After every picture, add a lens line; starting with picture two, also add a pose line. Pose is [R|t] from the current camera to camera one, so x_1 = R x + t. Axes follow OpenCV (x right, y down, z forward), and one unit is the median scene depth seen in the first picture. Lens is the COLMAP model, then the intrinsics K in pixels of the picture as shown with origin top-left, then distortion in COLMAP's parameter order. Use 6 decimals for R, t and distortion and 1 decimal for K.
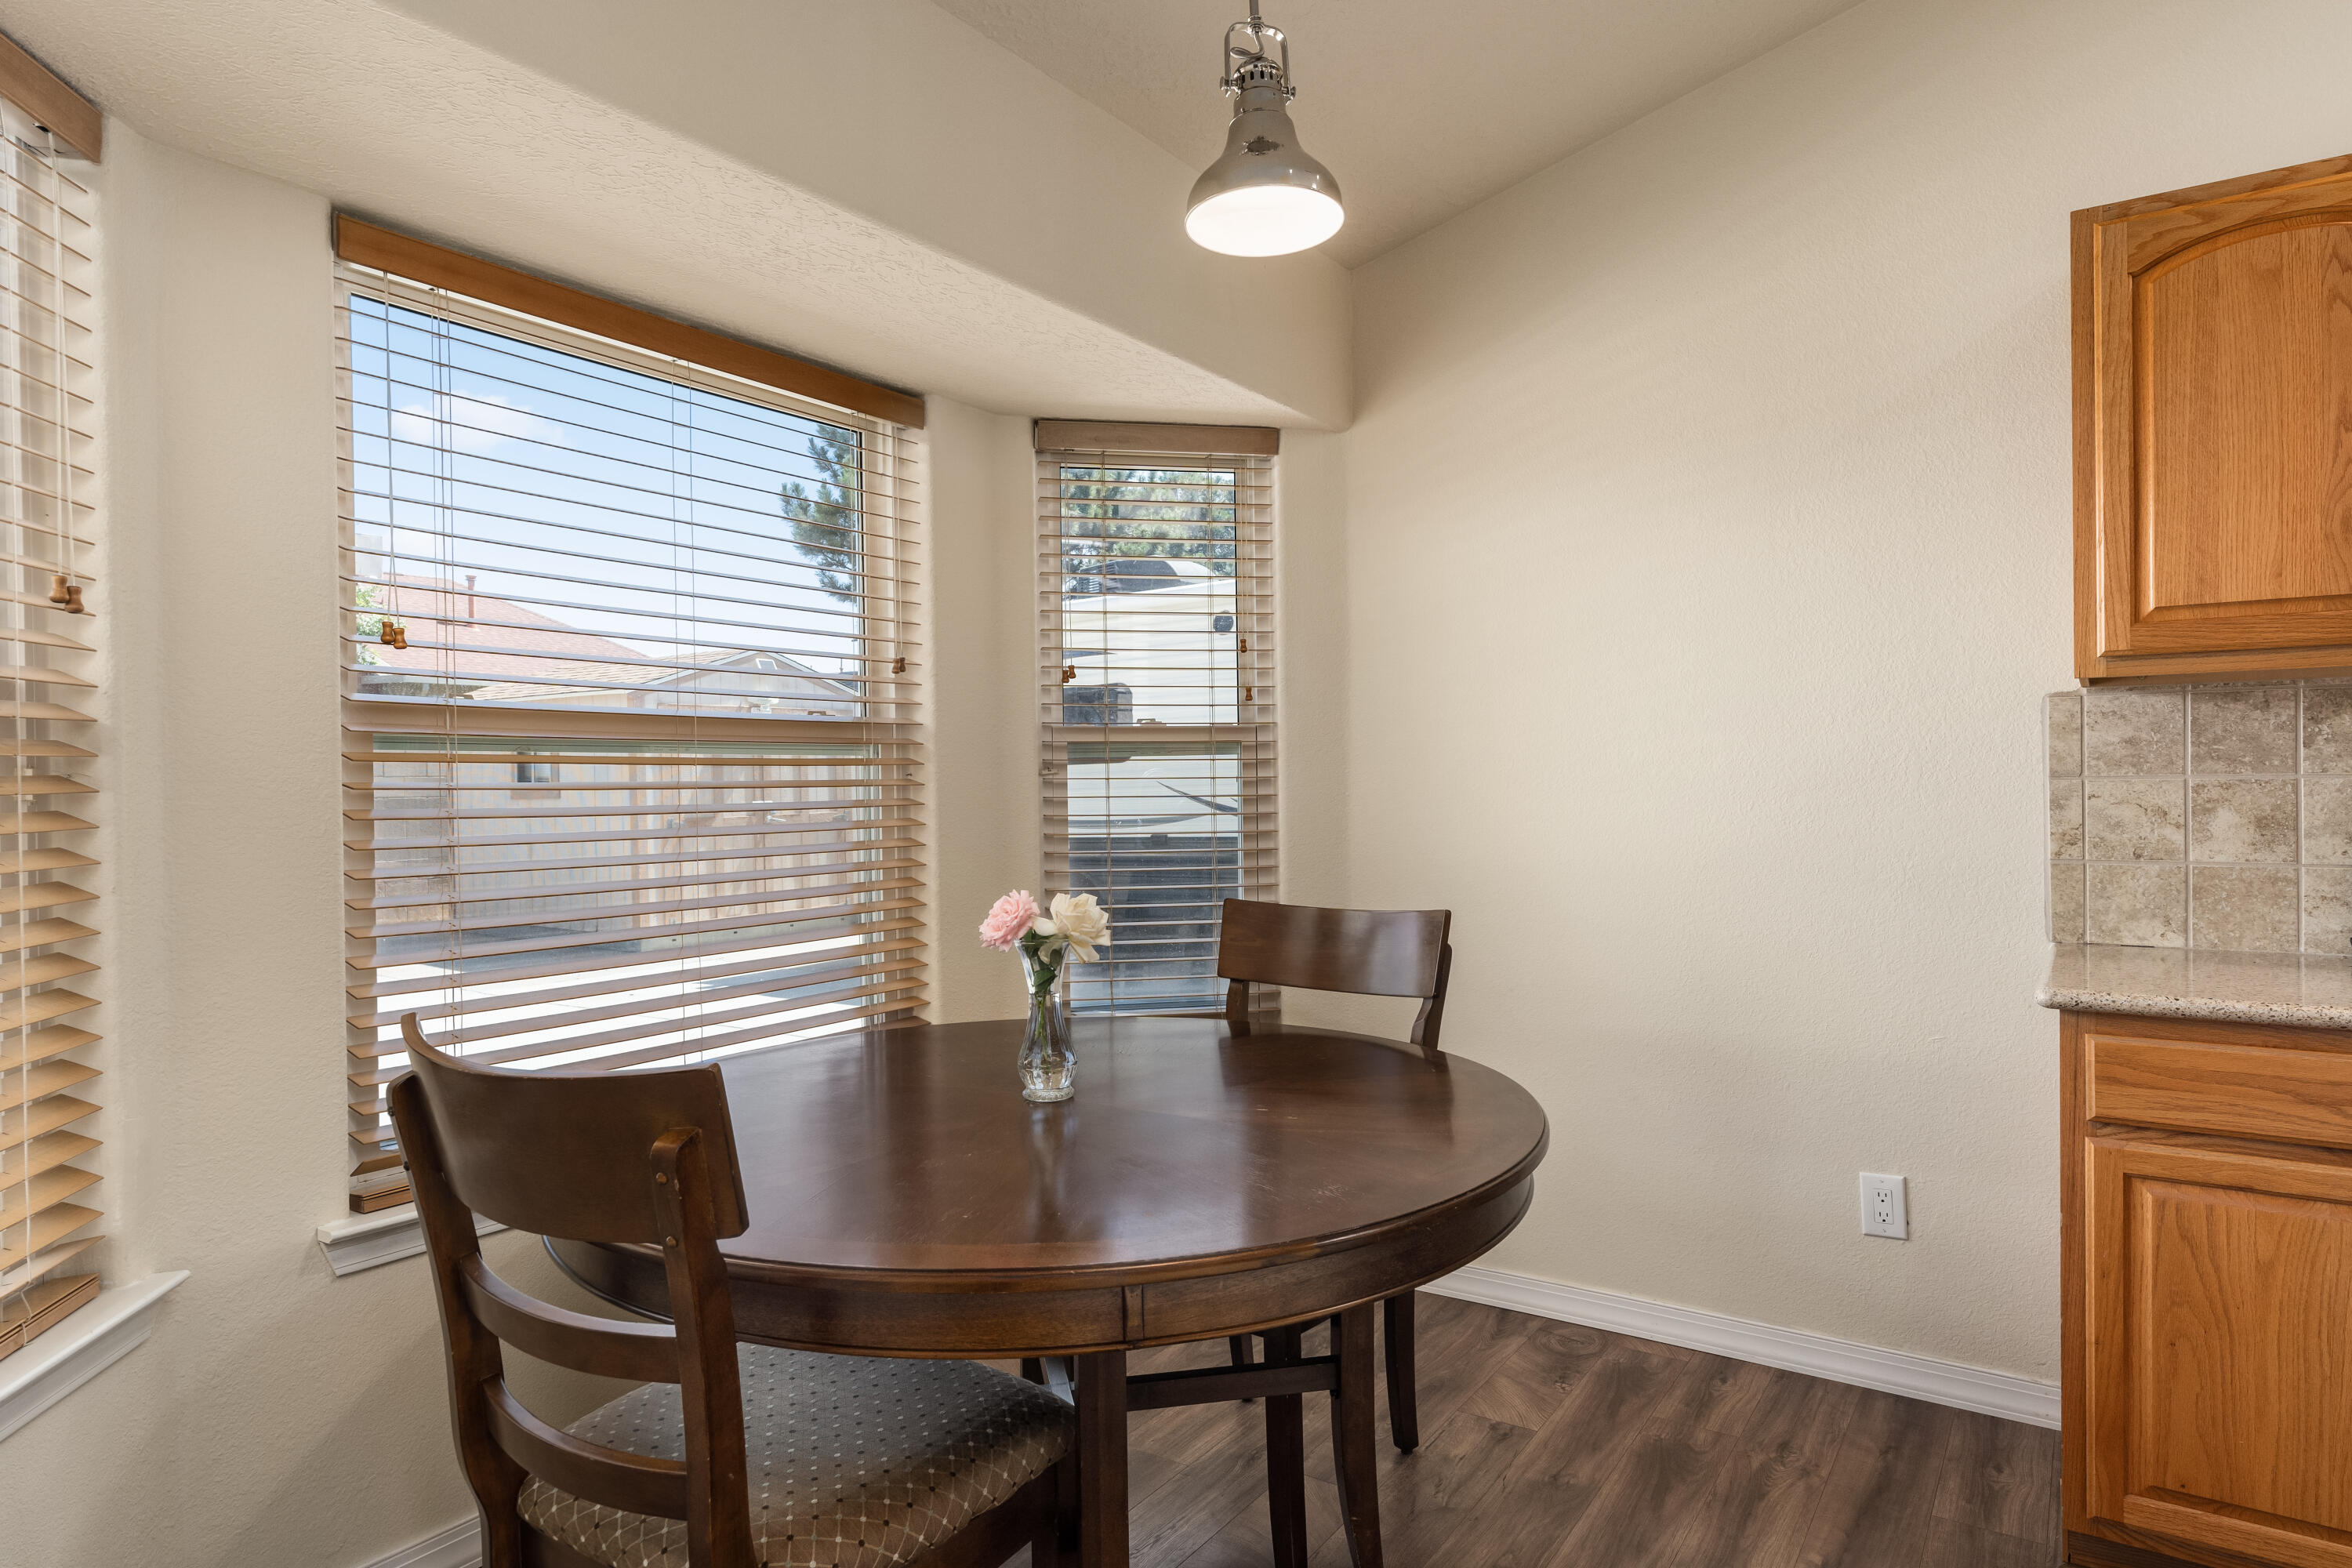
lens RADIAL K [[1337.4, 0, 1176.0], [0, 1337.4, 784.0], [0, 0, 1]] dist [-0.002341, -0.000322]
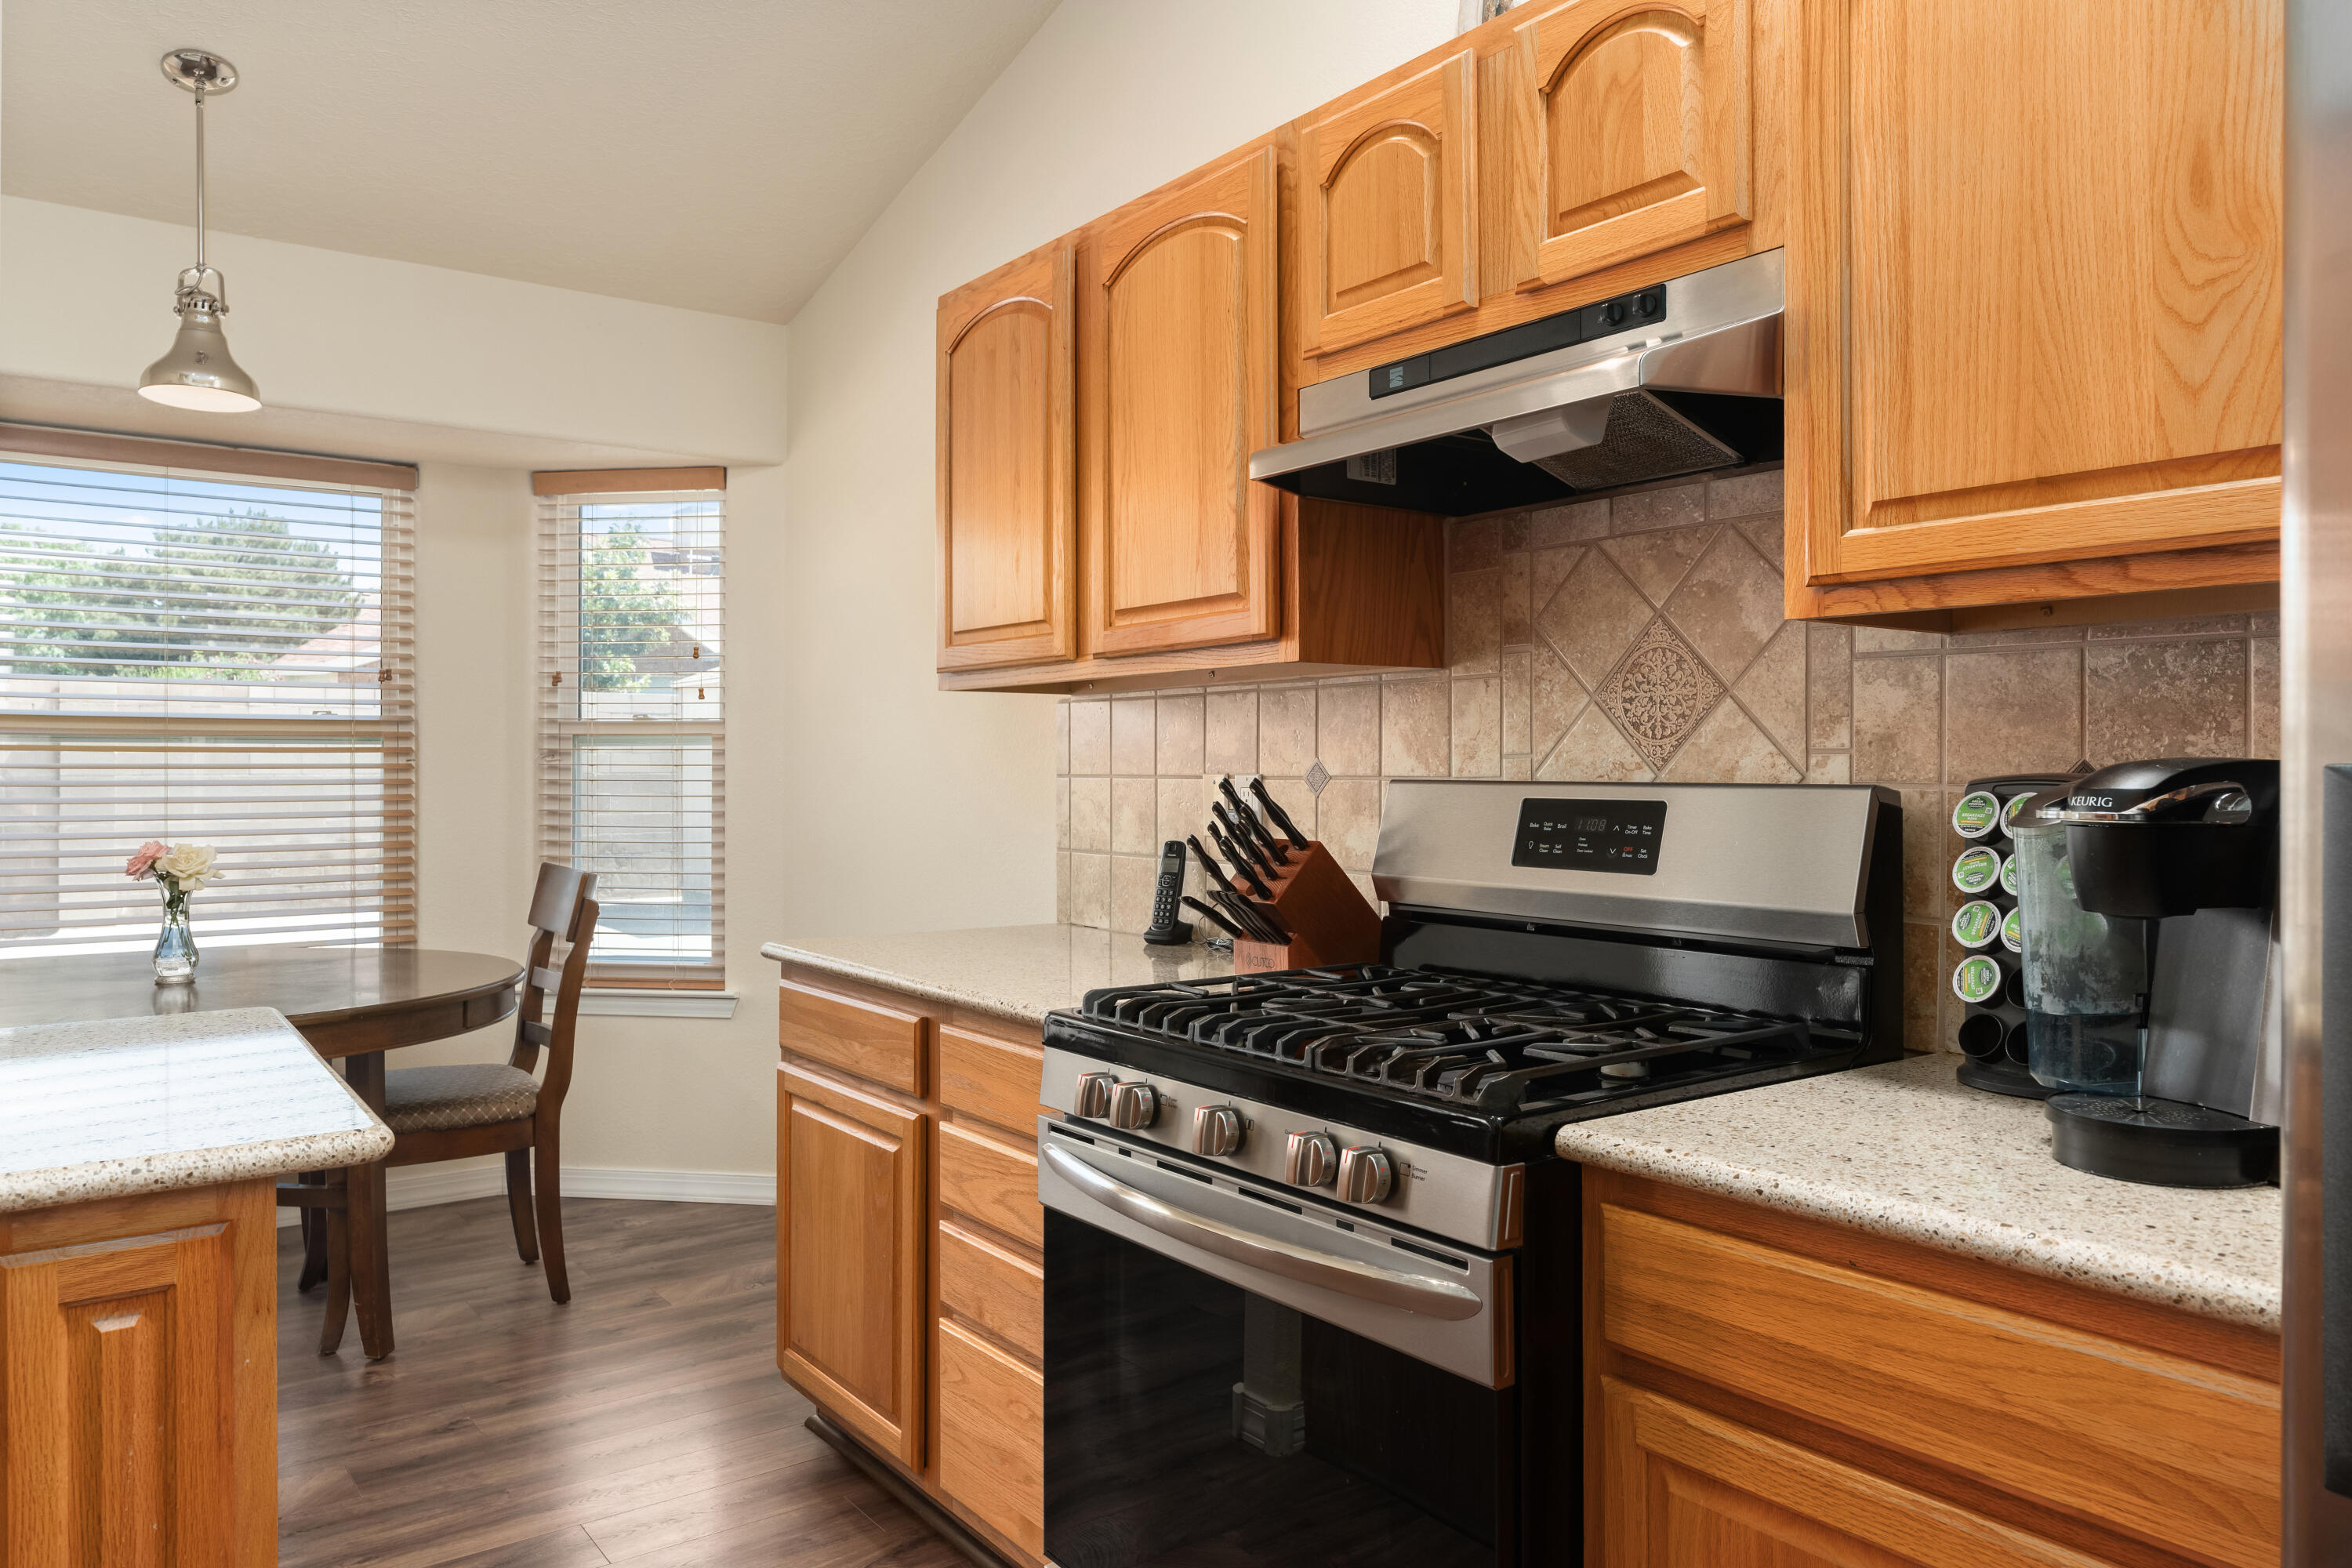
lens RADIAL K [[1606.6, 0, 1184.1], [0, 1606.6, 758.7], [0, 0, 1]] dist [-0.001078, 0.001280]
pose [[0.945869, 0.008088, -0.324448, 1.379347], [-0.009527, 0.999951, -0.002846, -0.018962], [0.324409, 0.005783, 0.945899, -0.280360]]
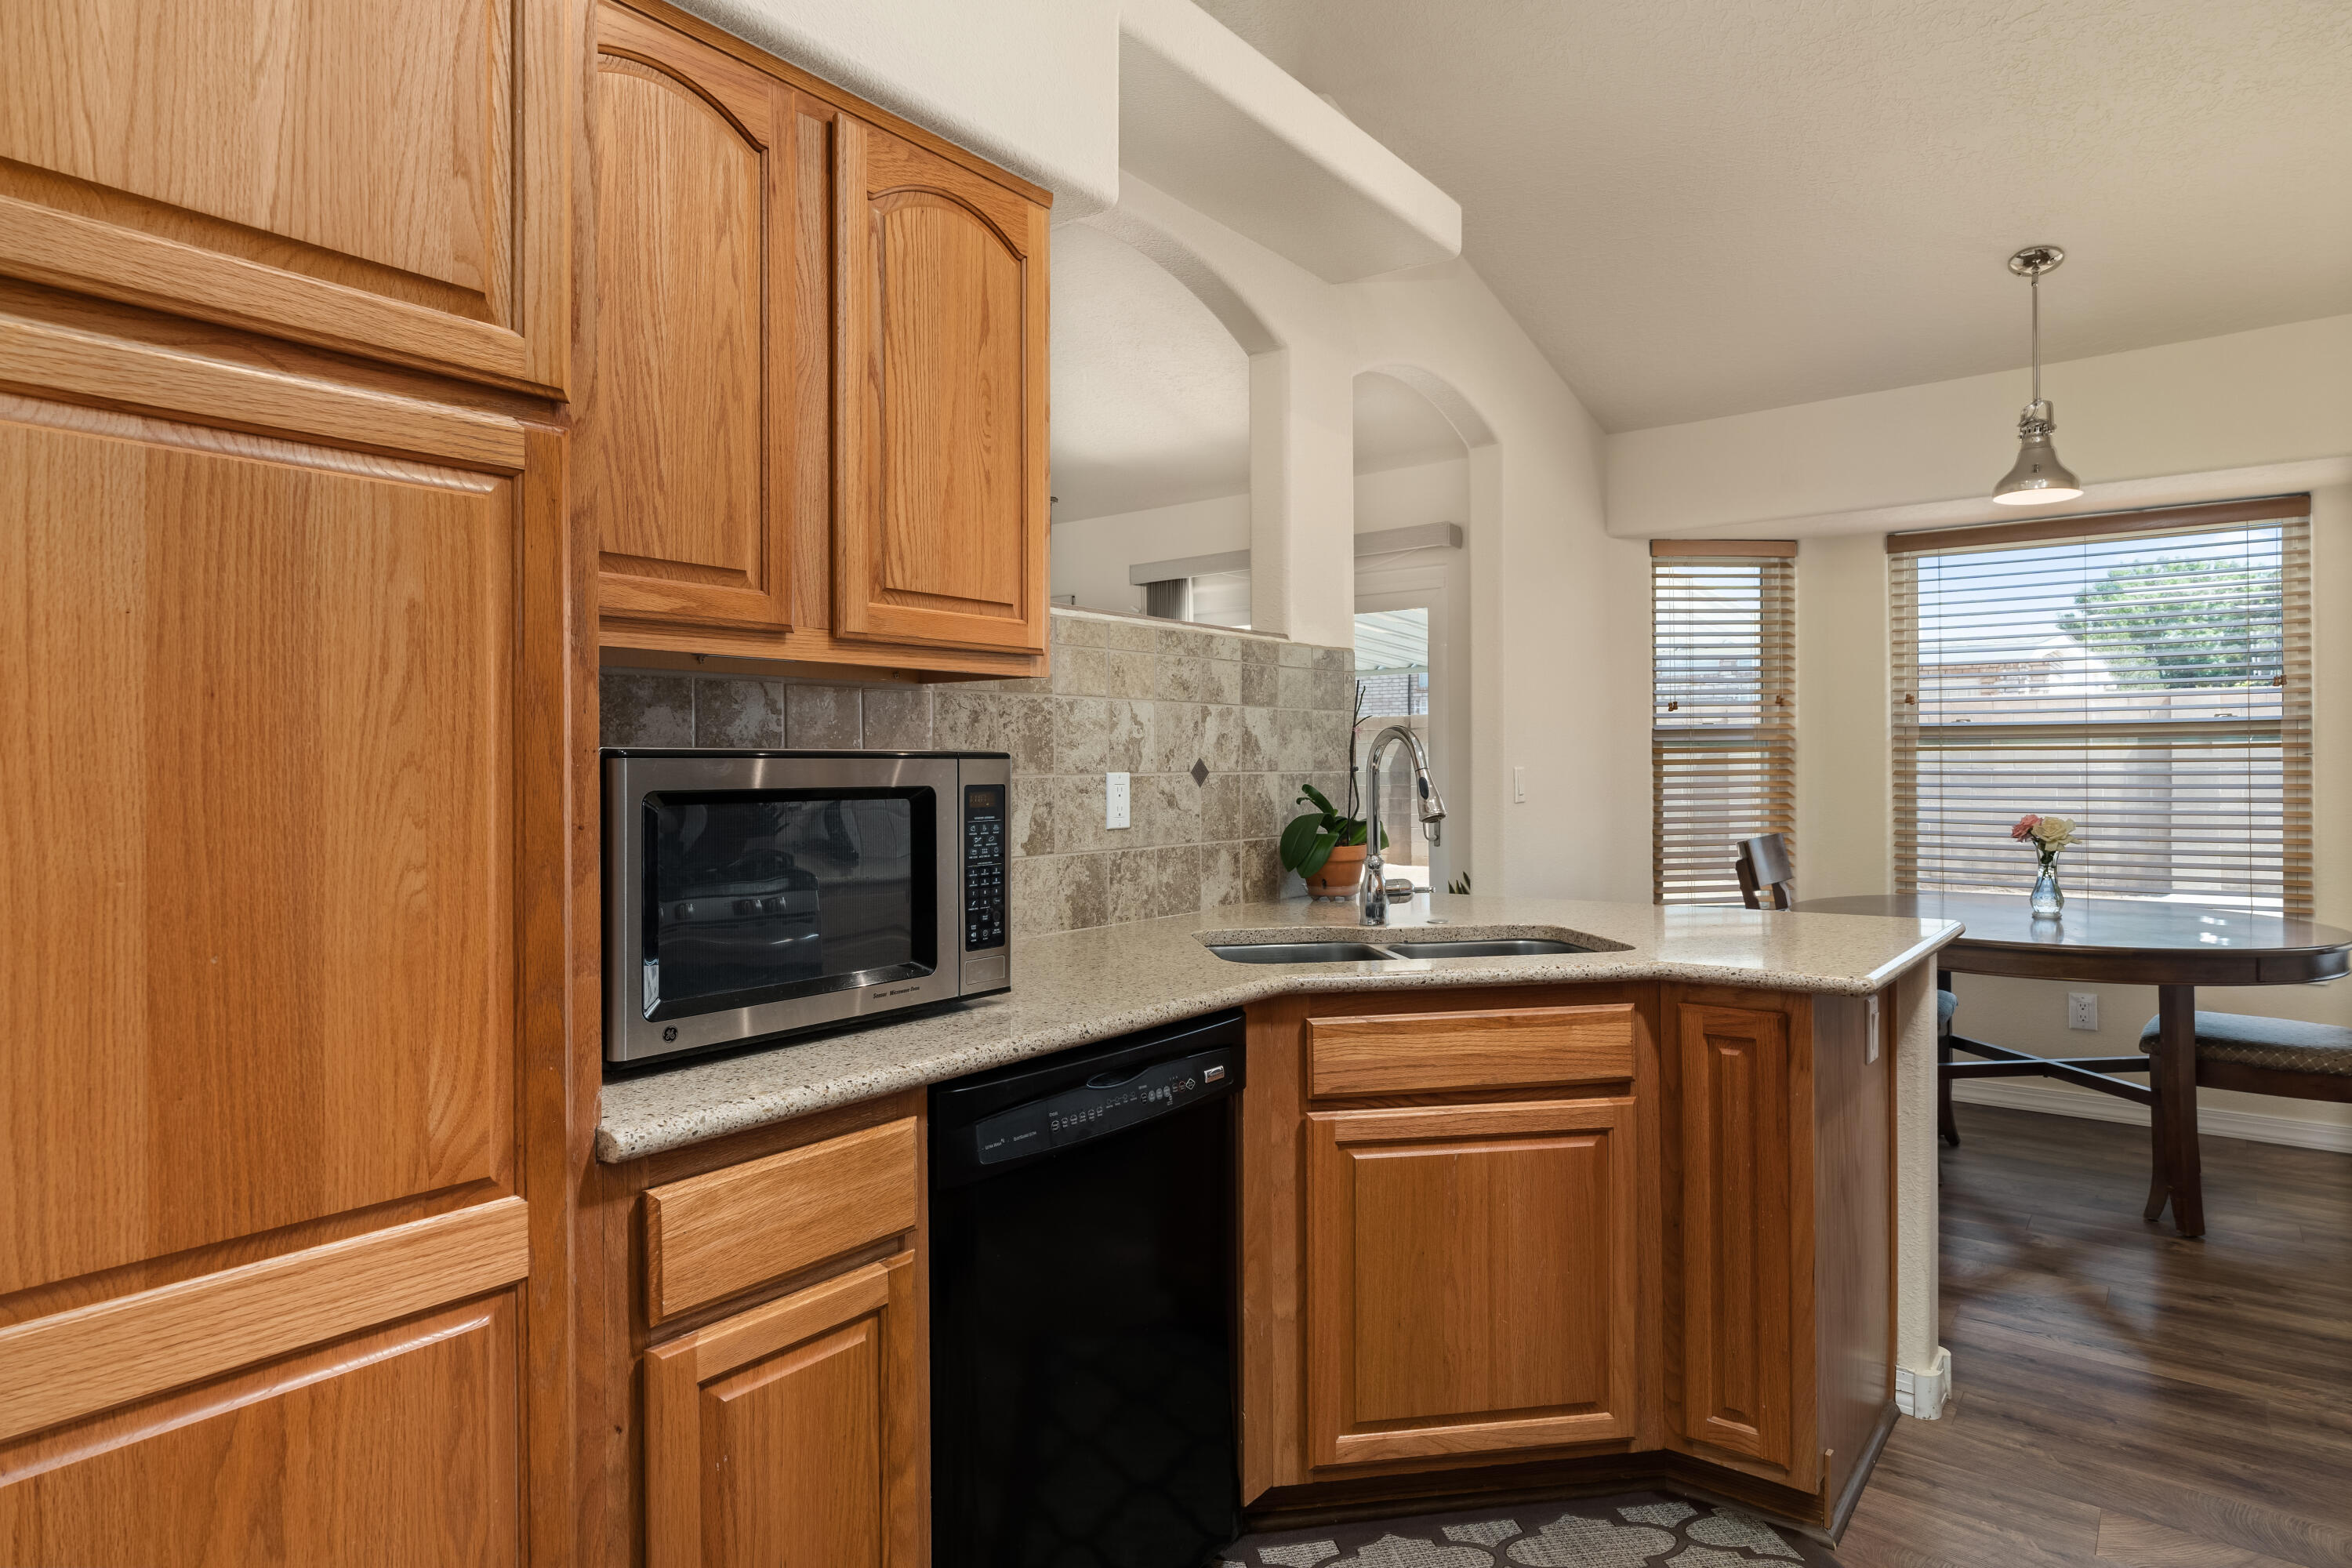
lens RADIAL K [[1312.9, 0, 1179.9], [0, 1312.9, 769.3], [0, 0, 1]] dist [-0.005634, 0.004038]
pose [[-0.058159, 0.012540, -0.998229, 1.778865], [0.004602, 0.999914, 0.012293, -0.022104], [0.998297, -0.003879, -0.058212, -0.177586]]
